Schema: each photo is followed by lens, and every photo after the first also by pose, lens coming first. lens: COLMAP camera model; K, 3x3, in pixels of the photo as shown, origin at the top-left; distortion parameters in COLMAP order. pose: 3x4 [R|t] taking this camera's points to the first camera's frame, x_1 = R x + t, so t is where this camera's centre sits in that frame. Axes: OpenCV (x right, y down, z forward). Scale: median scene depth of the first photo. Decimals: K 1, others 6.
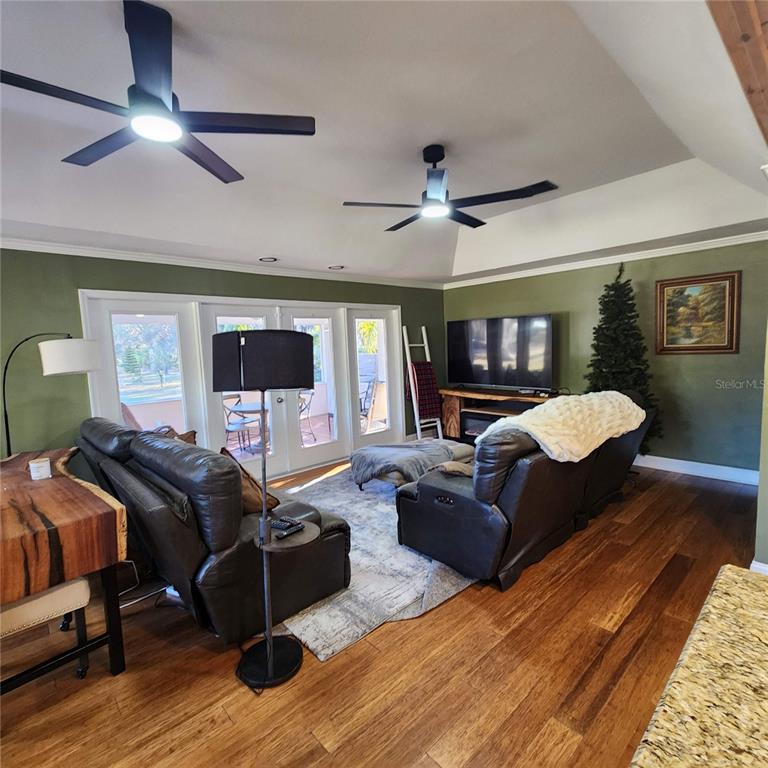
lens RADIAL K [[414.5, 0, 382.1], [0, 414.5, 381.7], [0, 0, 1]] dist [0.004412, -0.003379]
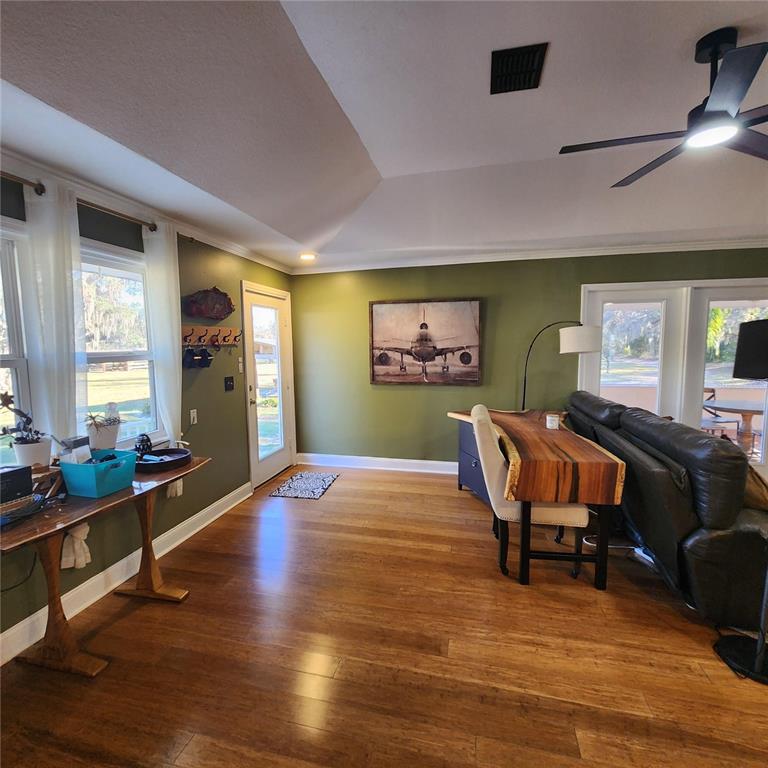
lens RADIAL K [[414.5, 0, 384.4], [0, 414.5, 385.2], [0, 0, 1]] dist [0.004412, -0.003379]
pose [[0.551153, 0.119049, -0.825868, -0.023237], [-0.084149, 0.992654, 0.086933, 0.025074], [0.830150, 0.021582, 0.557122, -0.288607]]
